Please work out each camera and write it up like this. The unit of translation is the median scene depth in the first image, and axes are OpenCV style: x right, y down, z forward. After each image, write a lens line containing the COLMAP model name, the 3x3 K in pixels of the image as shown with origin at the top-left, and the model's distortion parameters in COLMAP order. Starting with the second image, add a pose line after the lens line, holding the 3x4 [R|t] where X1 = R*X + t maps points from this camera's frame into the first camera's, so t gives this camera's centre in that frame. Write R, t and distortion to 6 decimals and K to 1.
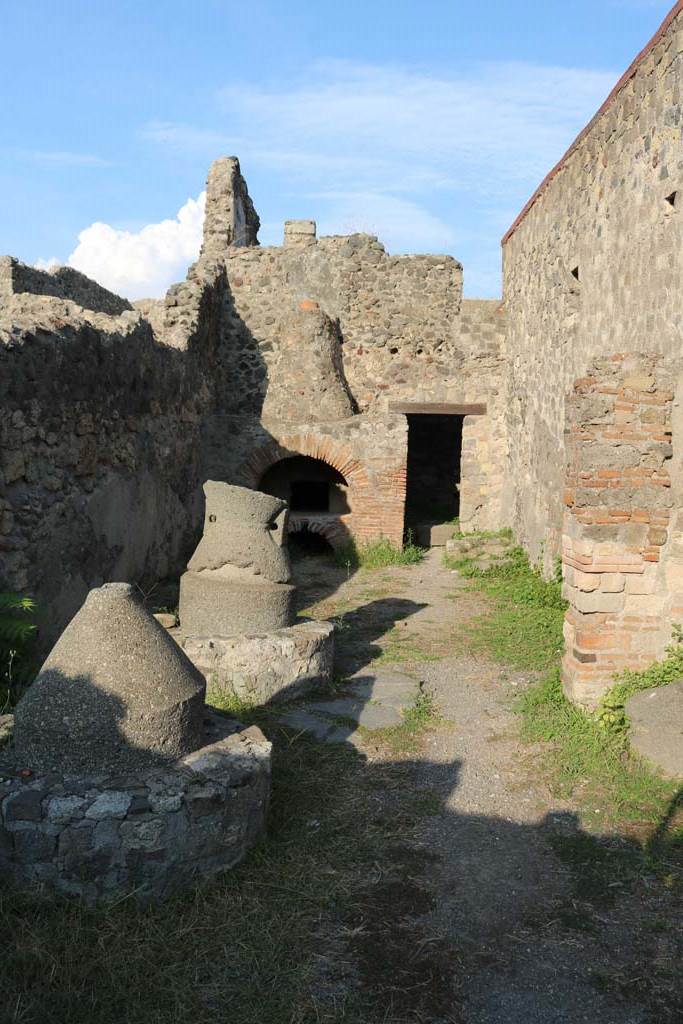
lens RADIAL K [[857.4, 0, 345.1], [0, 857.4, 504.3], [0, 0, 1]] dist [-0.137409, 0.103873]
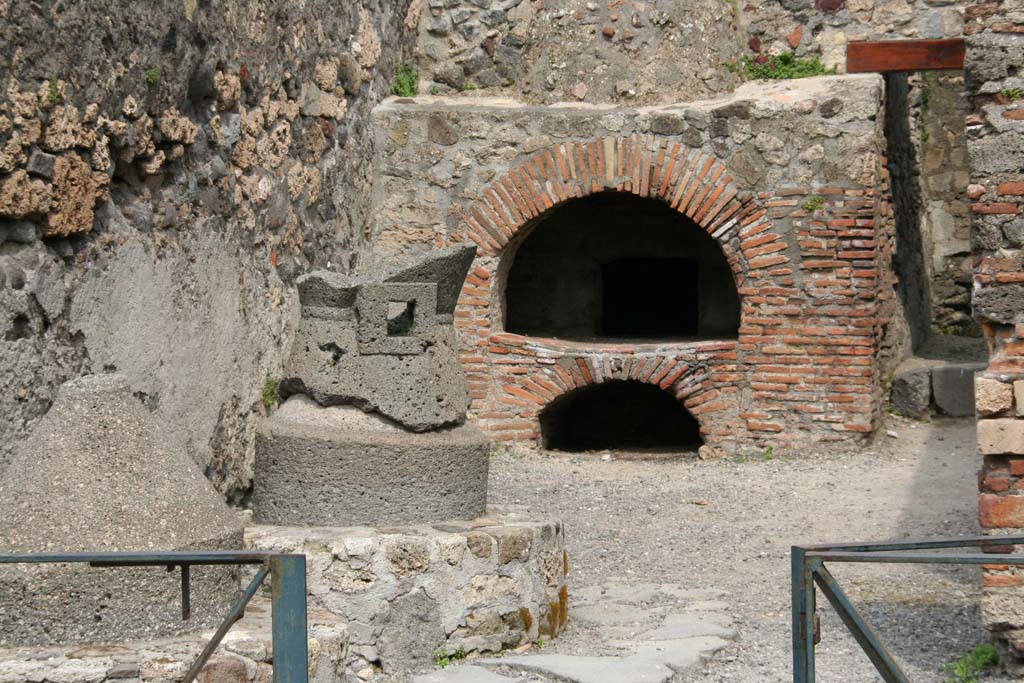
lens RADIAL K [[2924.8, 0, 516.7], [0, 2924.8, 344.7], [0, 0, 1]] dist [0.597626, 0.000000]
pose [[0.986813, -0.024921, -0.159936, 0.115529], [0.022924, 0.999635, -0.014322, 0.031278], [0.160234, 0.010467, 0.987023, -0.336878]]
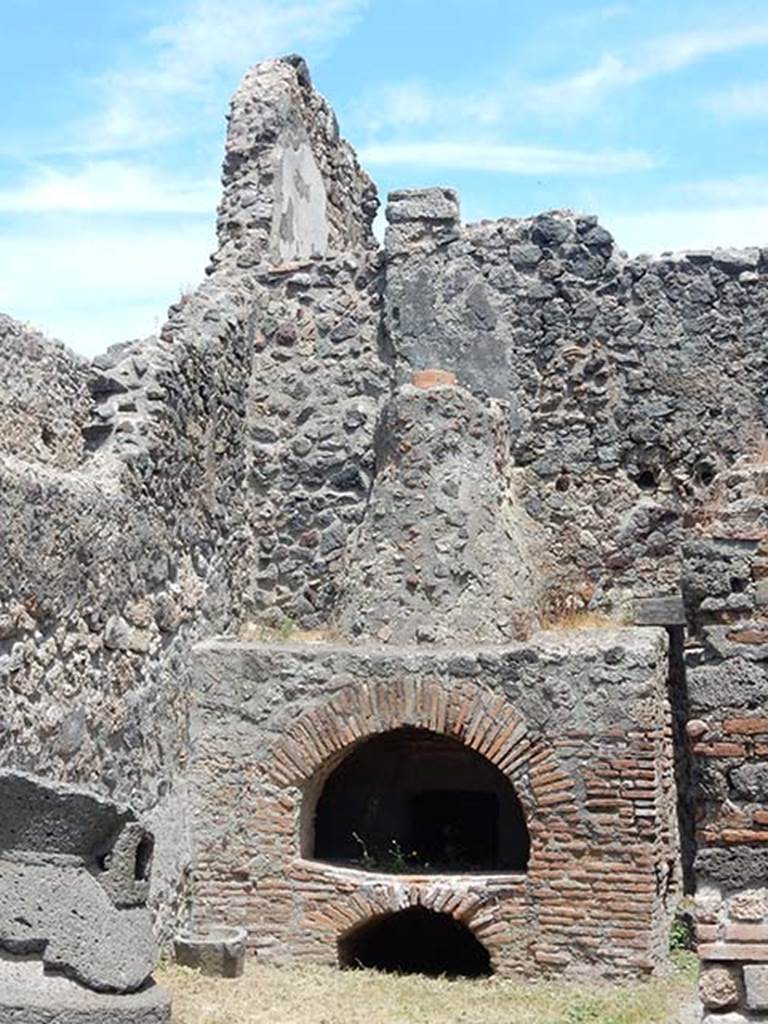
lens RADIAL K [[2117.8, 0, 355.0], [0, 2117.8, 486.2], [0, 0, 1]] dist [0.026326, 0.000000]
pose [[0.978487, -0.033429, -0.203580, 0.132028], [-0.004383, 0.983193, -0.182514, 0.016290], [0.206260, 0.179480, 0.961896, -0.038356]]
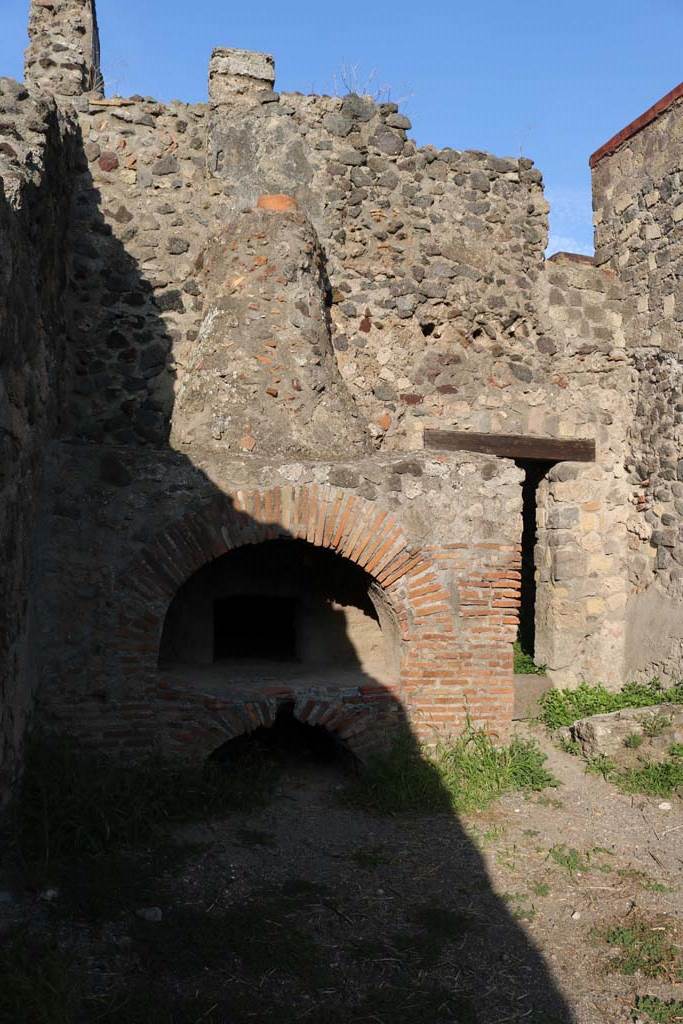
lens RADIAL K [[857.4, 0, 350.0], [0, 857.4, 512.9], [0, 0, 1]] dist [-0.137409, 0.103873]
pose [[0.960121, 0.008217, 0.279464, -0.125643], [0.018385, 0.995549, -0.092434, -0.028551], [-0.278980, 0.093886, 0.955696, 0.554960]]
